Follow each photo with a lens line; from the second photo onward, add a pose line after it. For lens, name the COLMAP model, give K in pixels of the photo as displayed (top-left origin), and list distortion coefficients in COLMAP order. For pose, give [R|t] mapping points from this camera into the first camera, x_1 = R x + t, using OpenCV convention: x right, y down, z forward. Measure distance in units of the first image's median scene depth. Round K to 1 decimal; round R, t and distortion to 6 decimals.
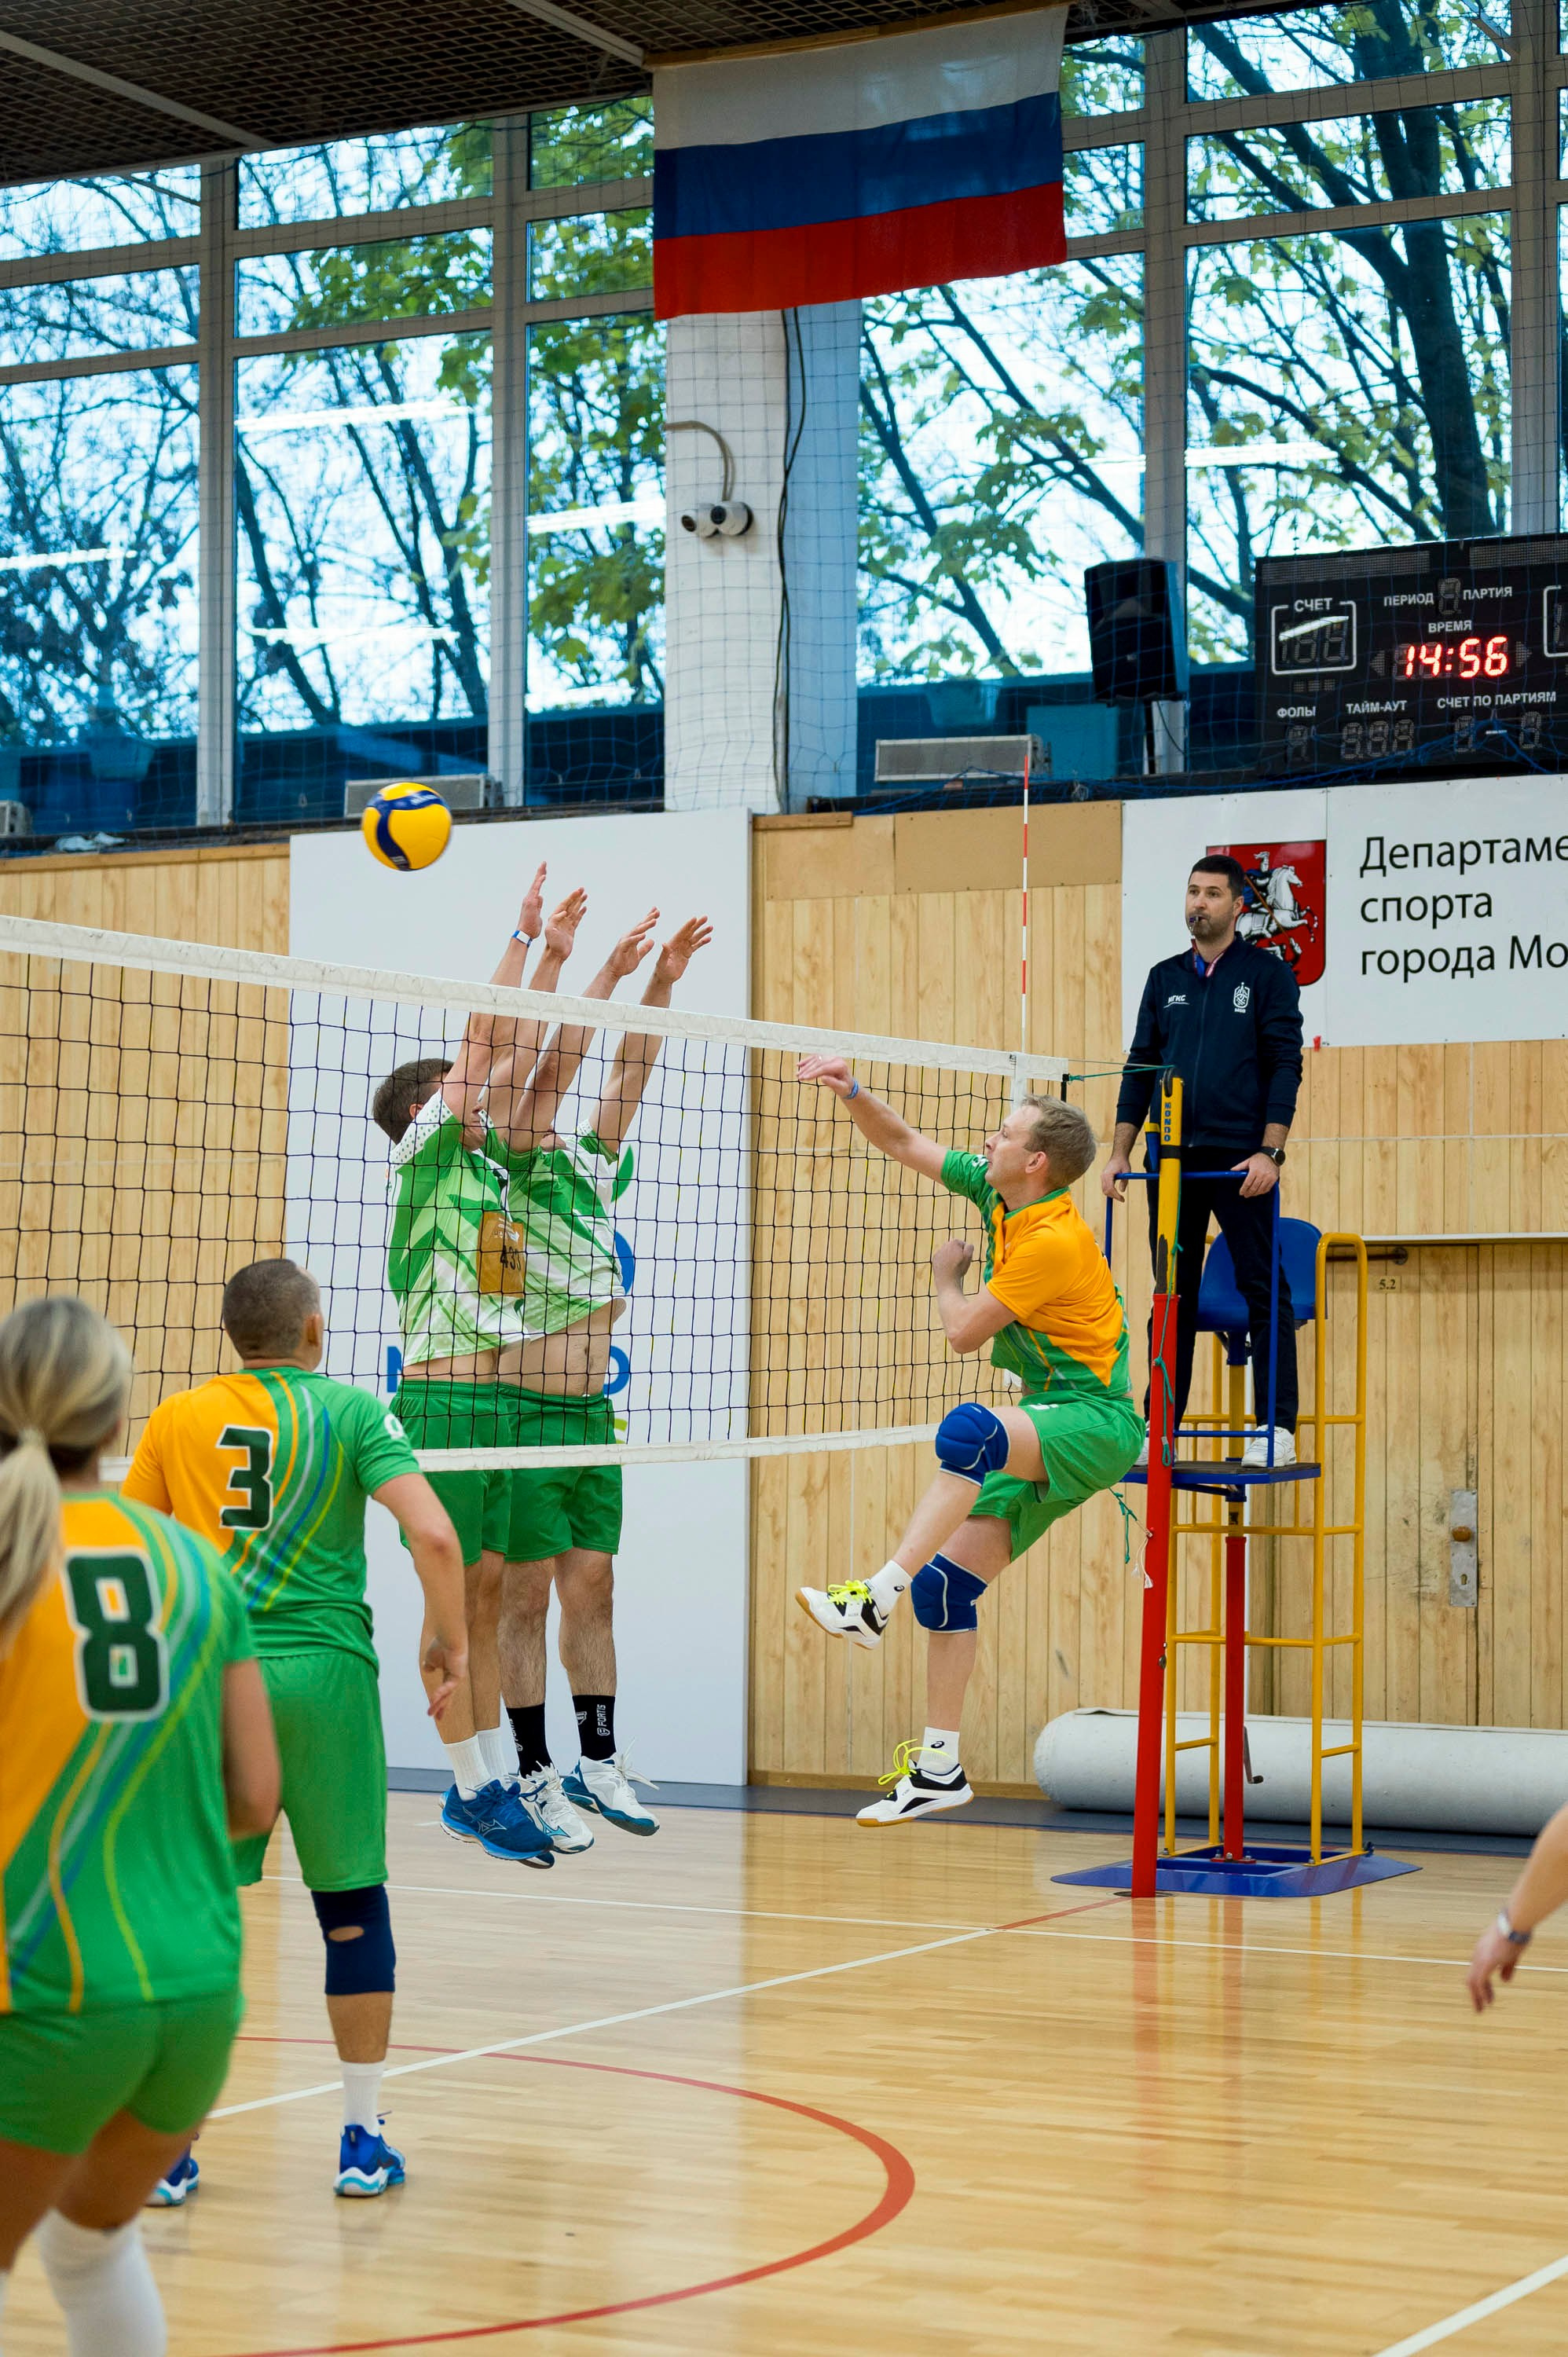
lens RADIAL K [[4441.4, 0, 901.9], [0, 4441.4, 1408.3], [0, 0, 1]] dist [0.033323, 0.000000]
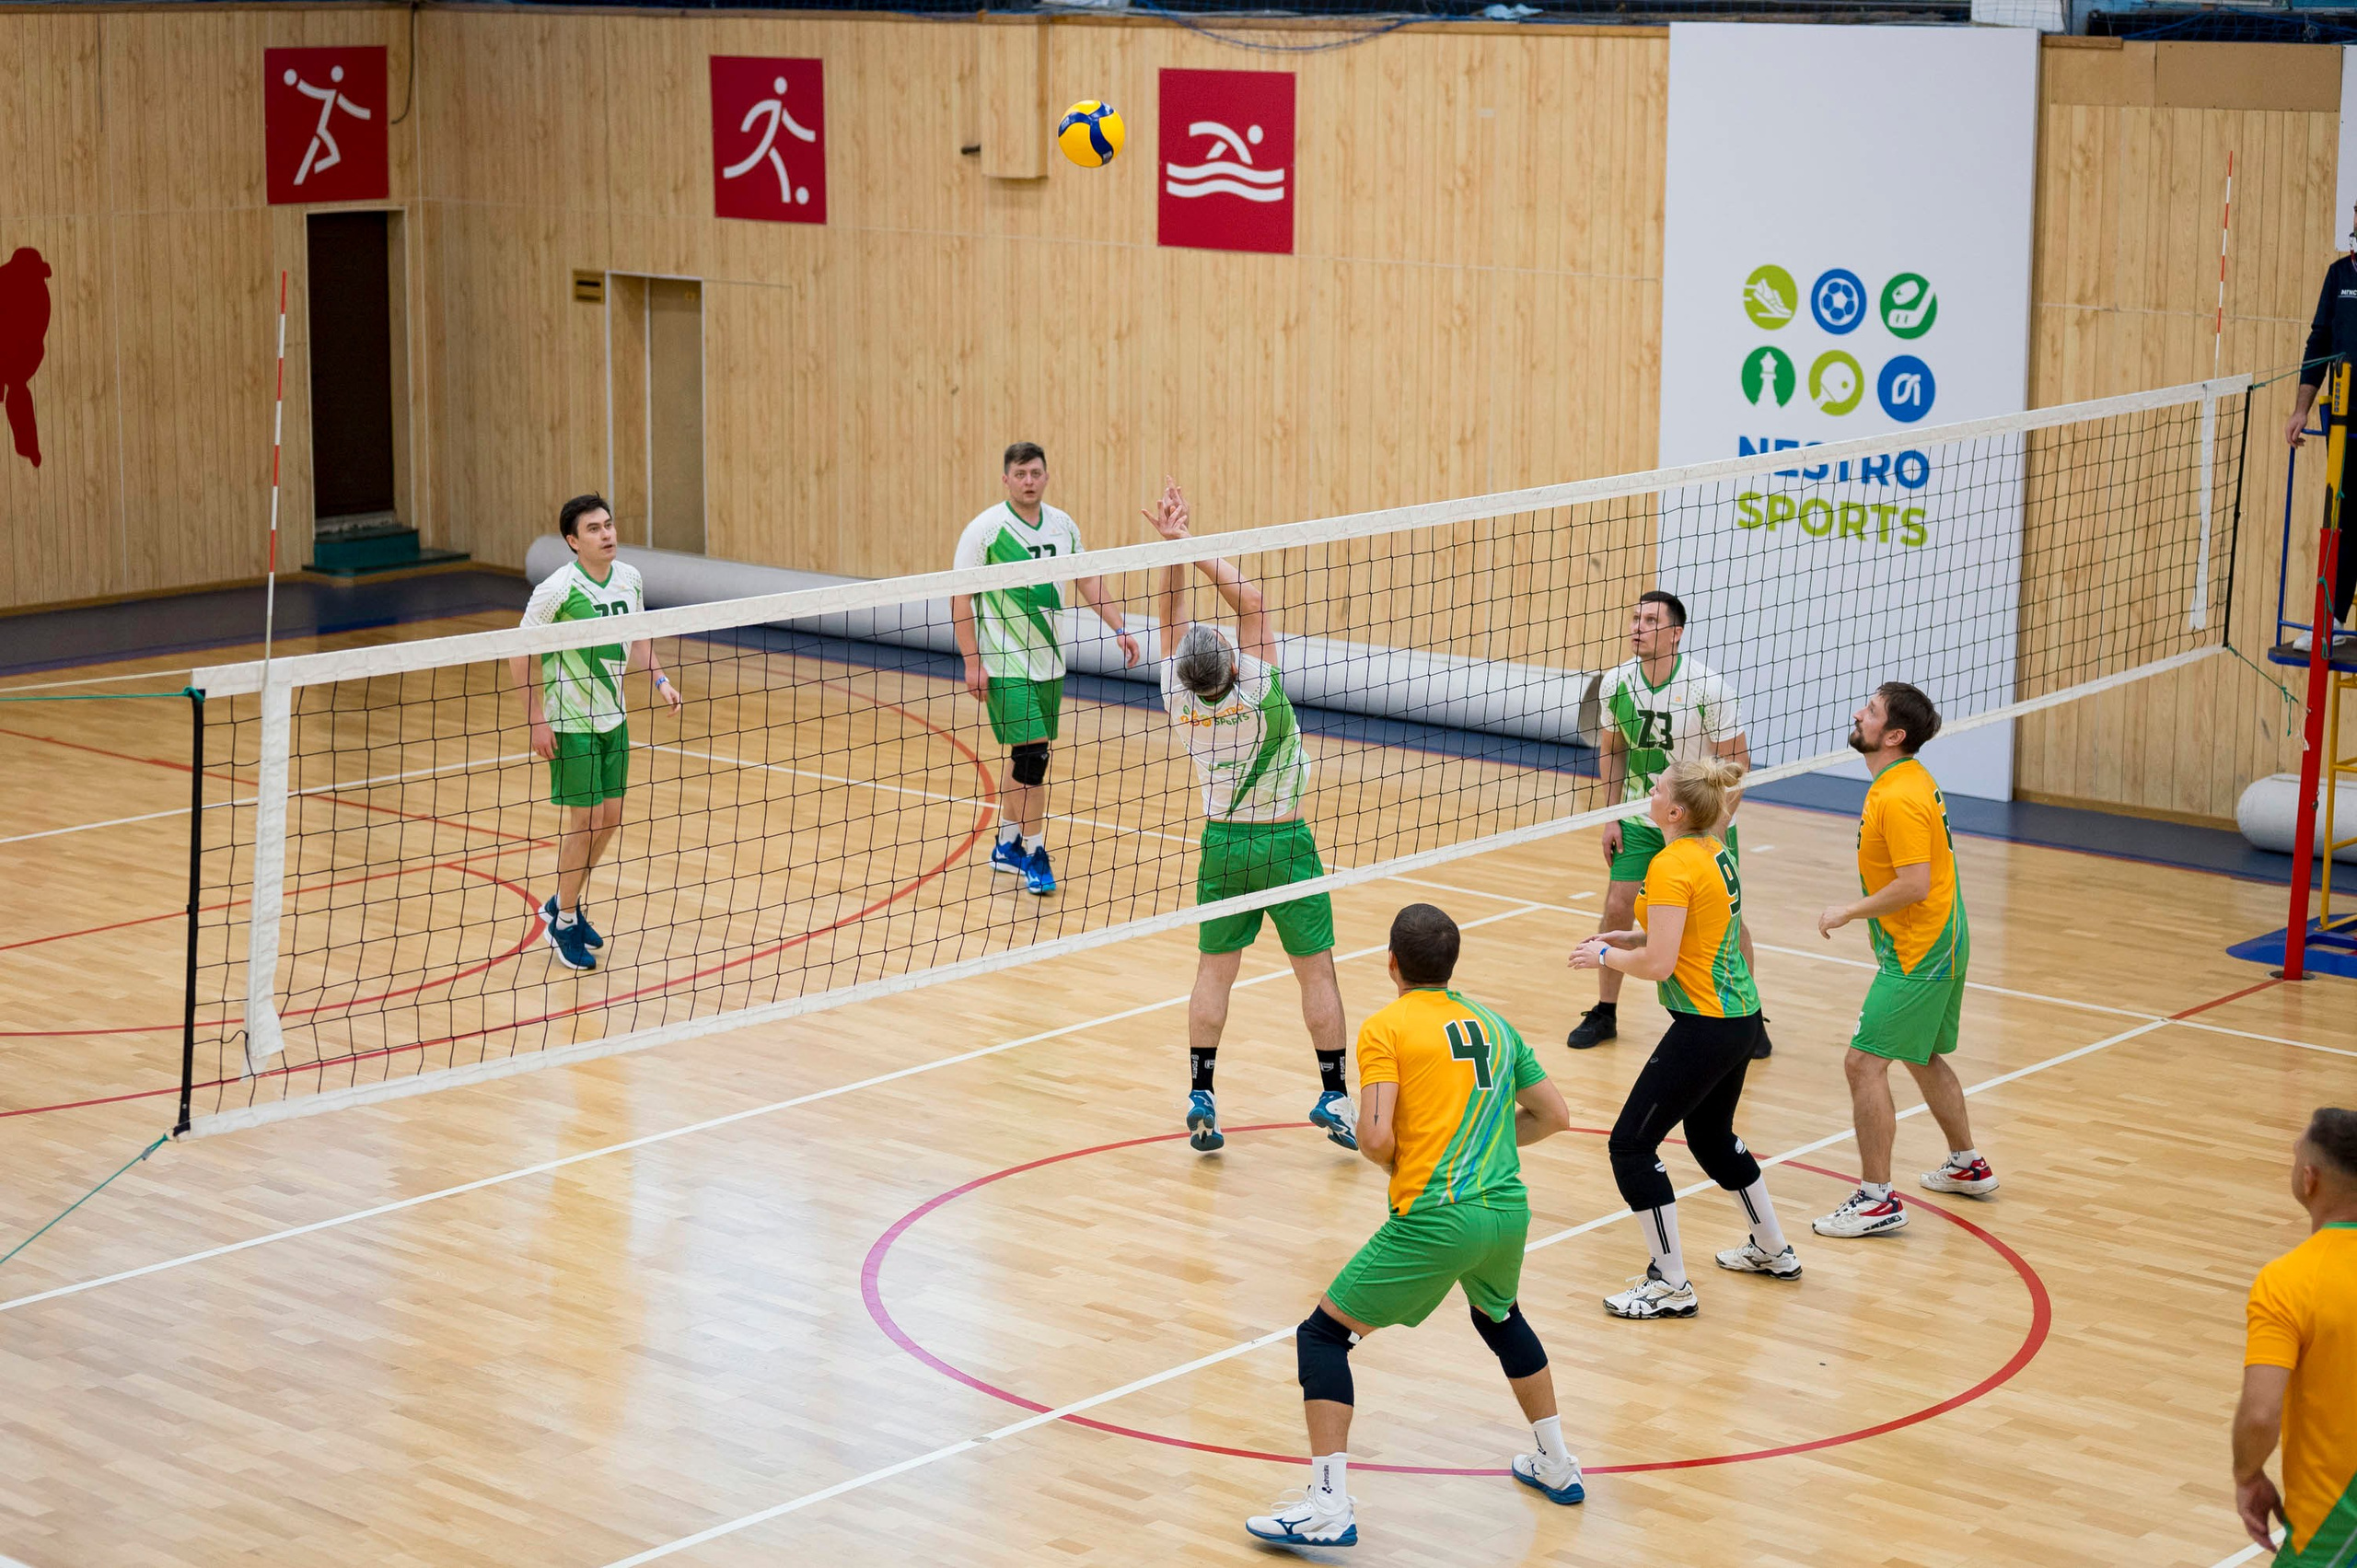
lens RADIAL K [[4441.7, 0, 1167.1], [0, 4441.7, 768.7], [0, 0, 1]] dist [0.033323, 0.000000]
pose [[0.969348, 0.038597, -0.242642, 0.041757], [0.007644, 0.982368, 0.186802, -0.175945], [0.245573, -0.182931, 0.951961, -0.297815]]
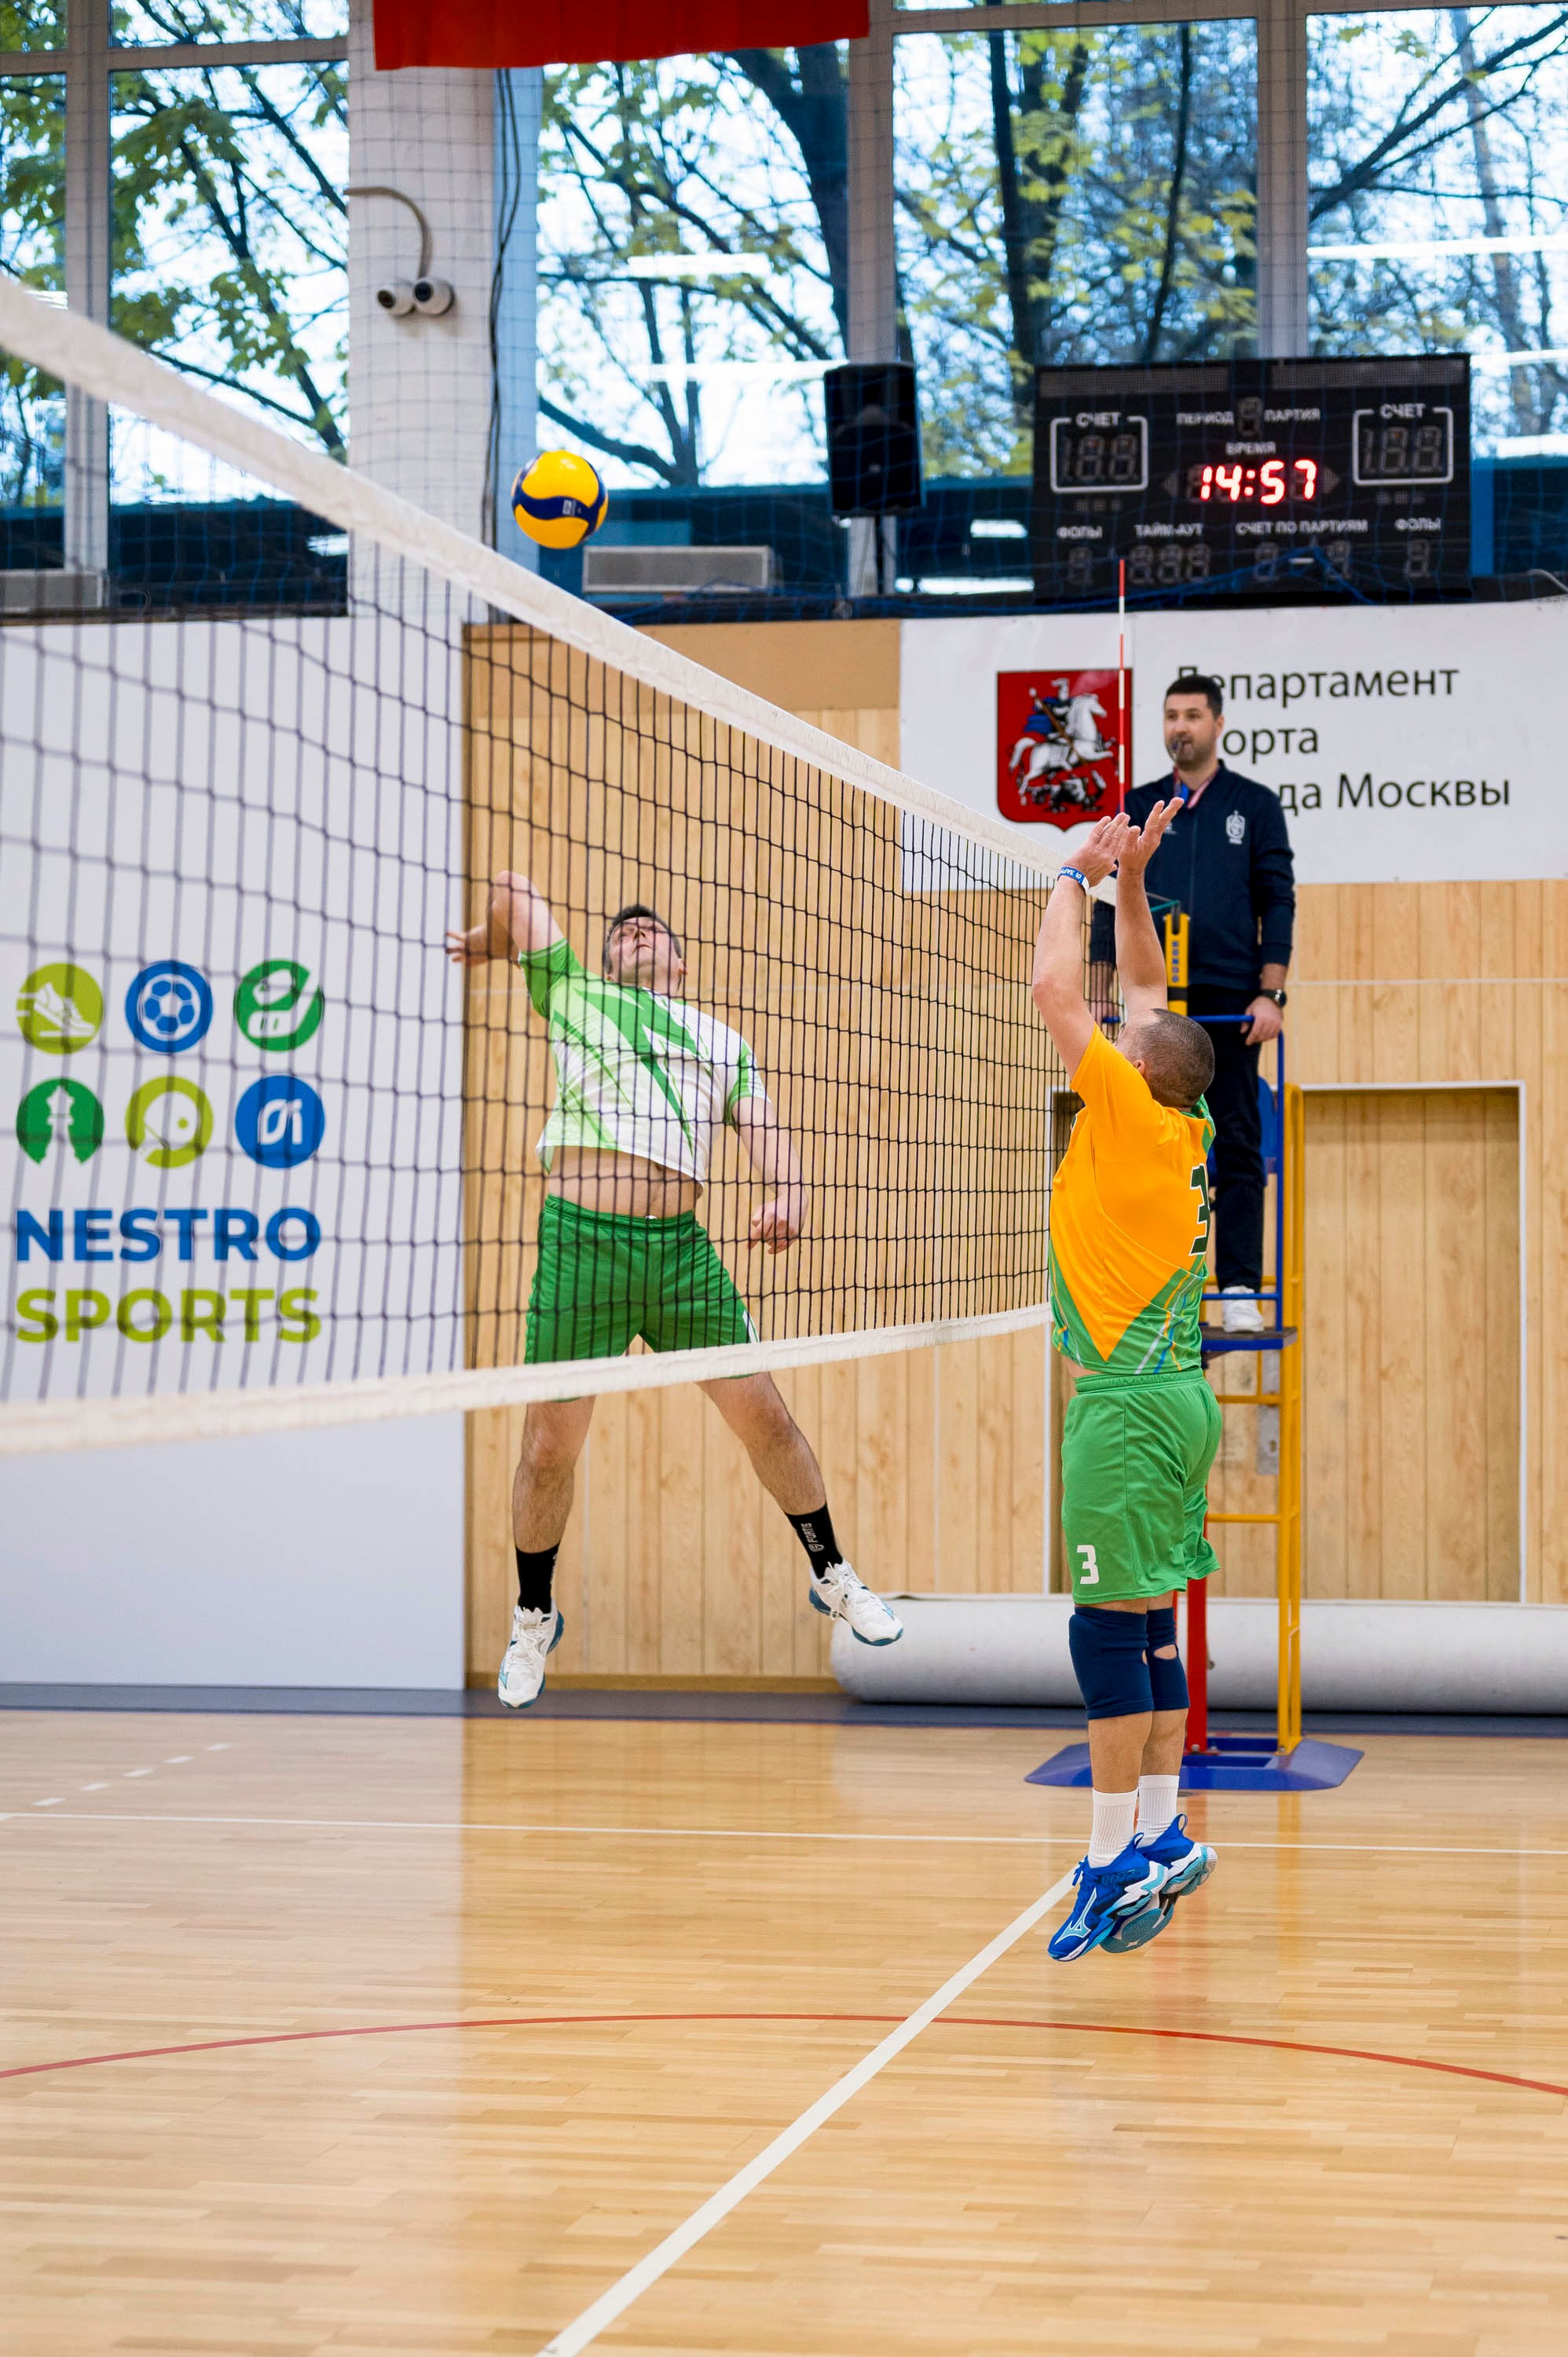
lens RADIAL K [[4441.4, 0, 834.7], [0, 4441.4, 1266.5], [0, 0, 1]] dist [0.033323, 0.000000]
pose [[0.957186, -0.008795, 0.289340, -0.238781], [0.009318, 0.999956, -0.000430, -0.000750], [-0.289324, 0.003108, 0.957226, 0.113200]]
